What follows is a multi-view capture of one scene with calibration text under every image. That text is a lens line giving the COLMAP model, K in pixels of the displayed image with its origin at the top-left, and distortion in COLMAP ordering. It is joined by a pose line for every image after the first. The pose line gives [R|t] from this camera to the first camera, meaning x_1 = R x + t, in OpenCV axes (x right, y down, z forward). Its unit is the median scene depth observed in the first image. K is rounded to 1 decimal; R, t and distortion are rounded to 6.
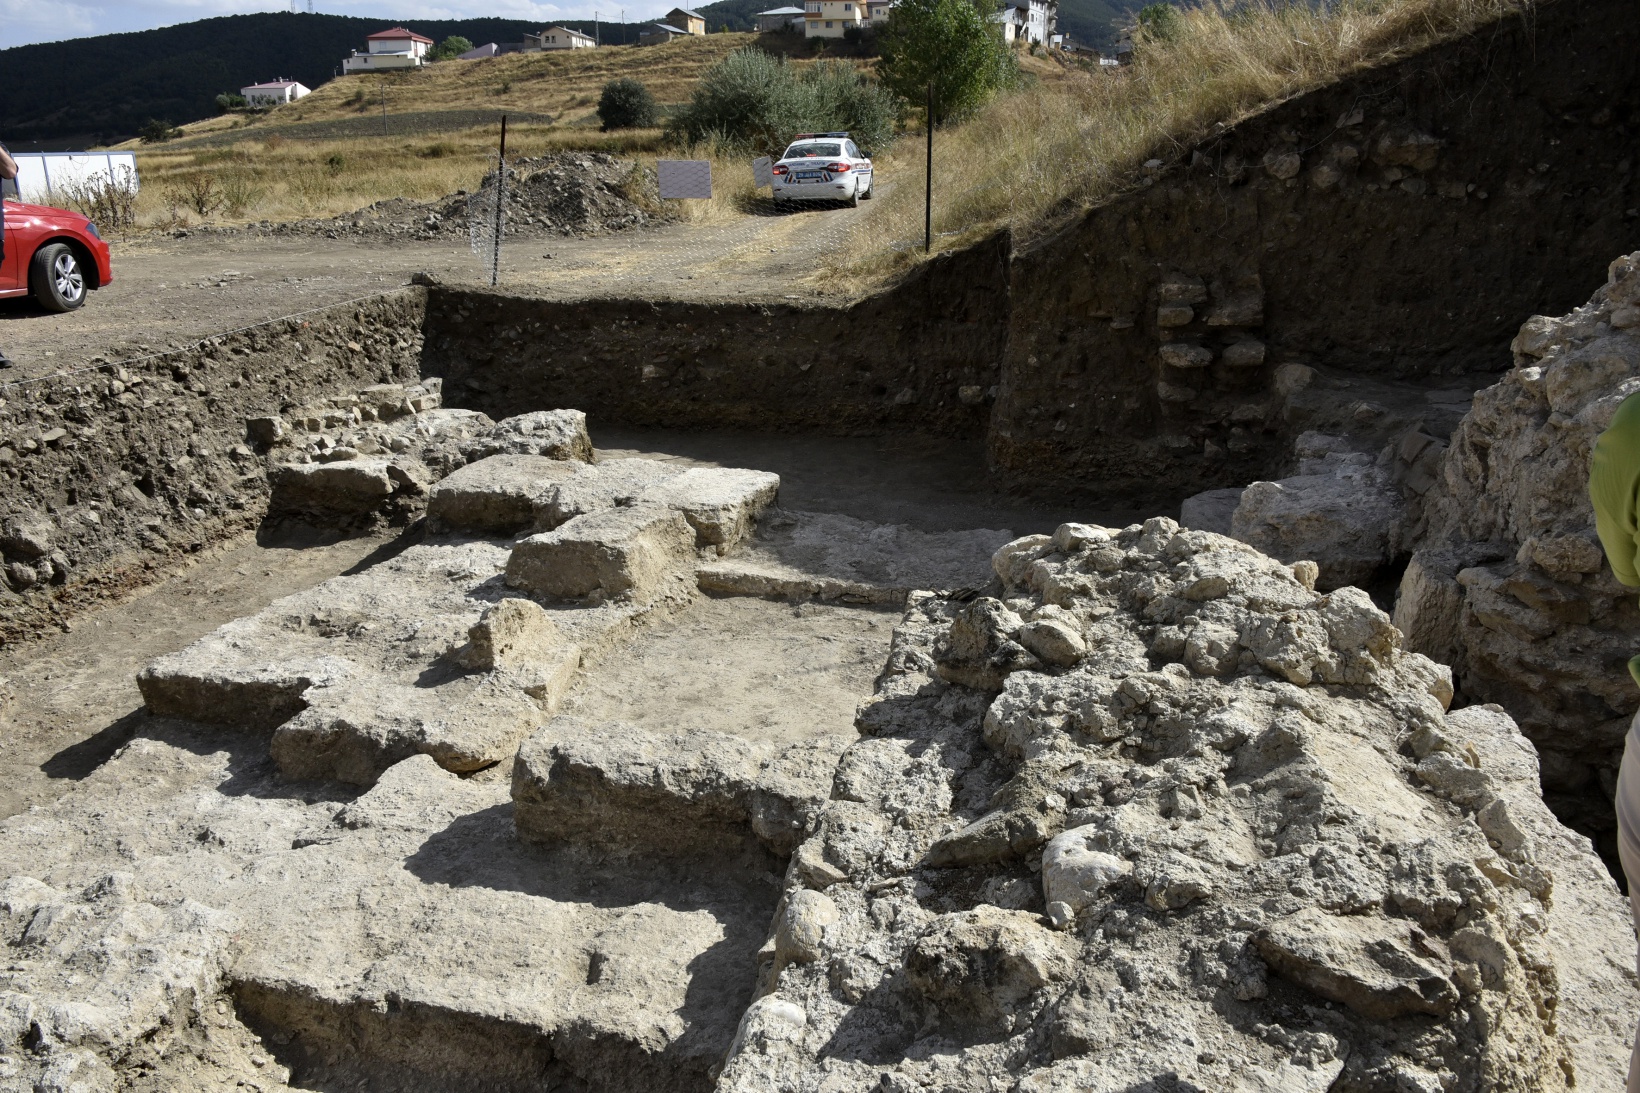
lens RADIAL K [[1310.4, 0, 818.6], [0, 1310.4, 543.2], [0, 0, 1]] dist [-0.024367, -0.012087]
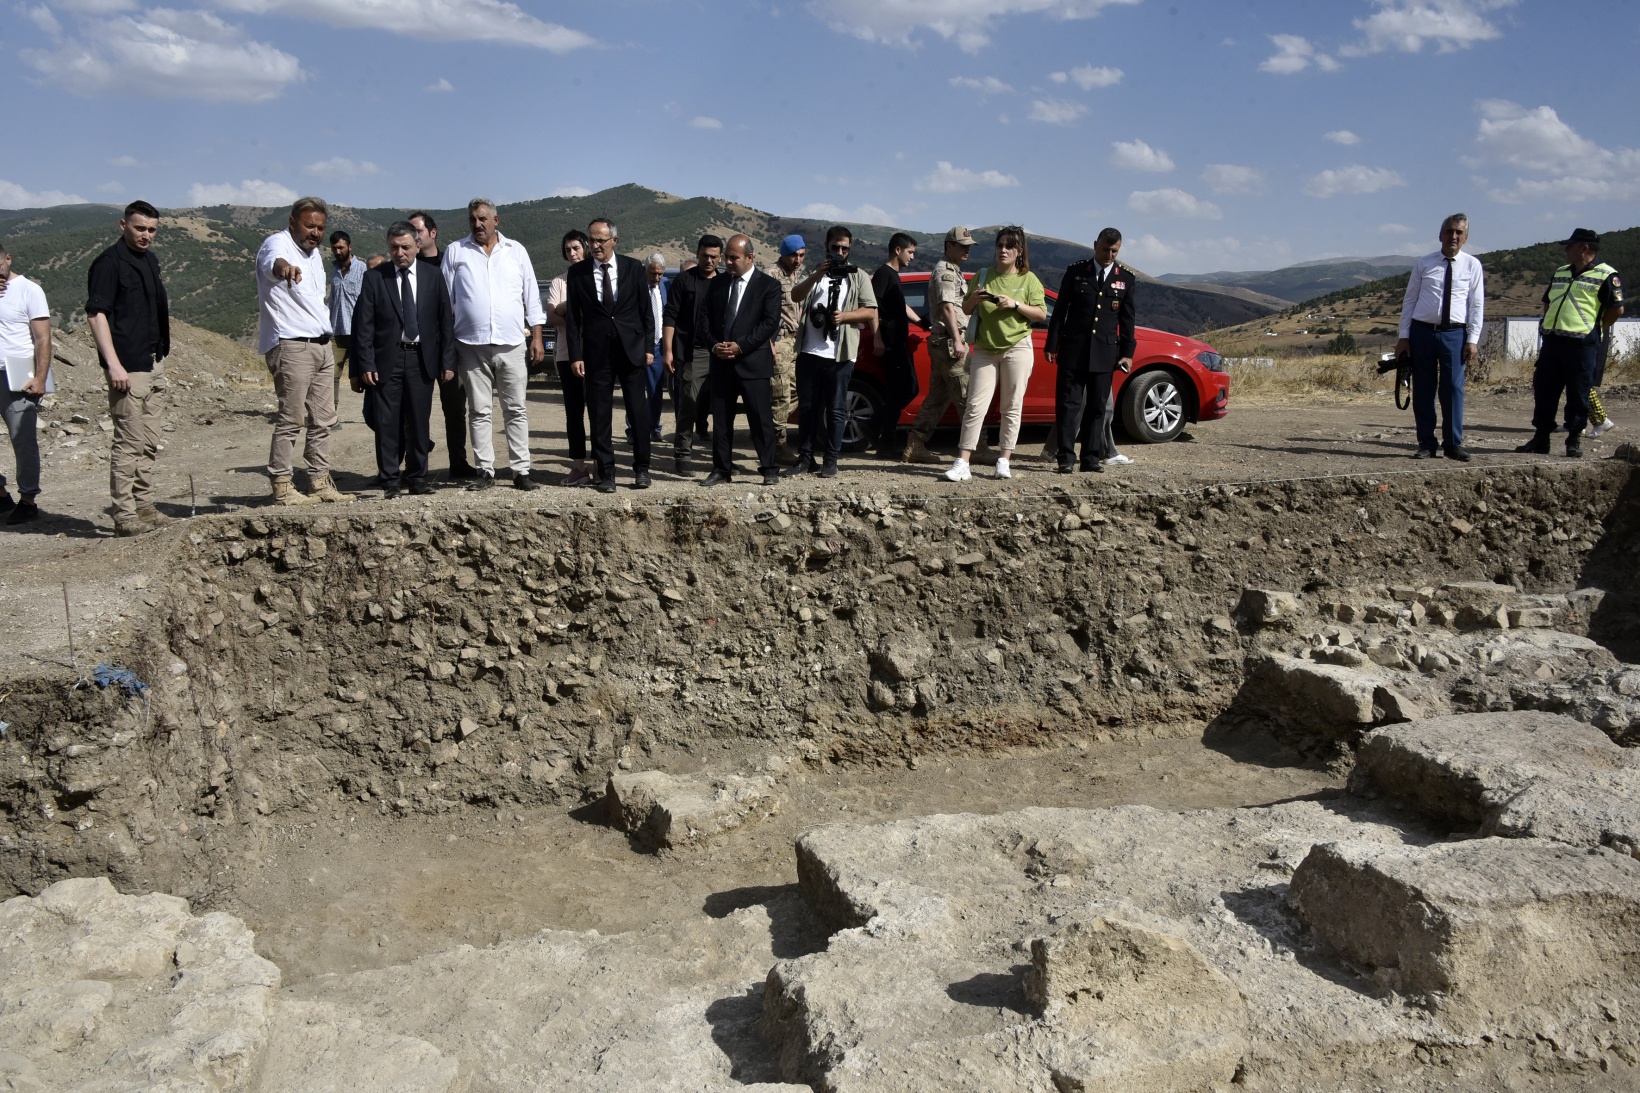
lens RADIAL K [[1323.3, 0, 825.0], [0, 1323.3, 547.5], [0, 0, 1]] dist [-0.013612, -0.008840]
pose [[0.487264, 0.150290, -0.860225, 0.147655], [-0.257385, 0.966036, 0.022984, -0.076219], [0.834462, 0.210210, 0.509397, 0.380982]]
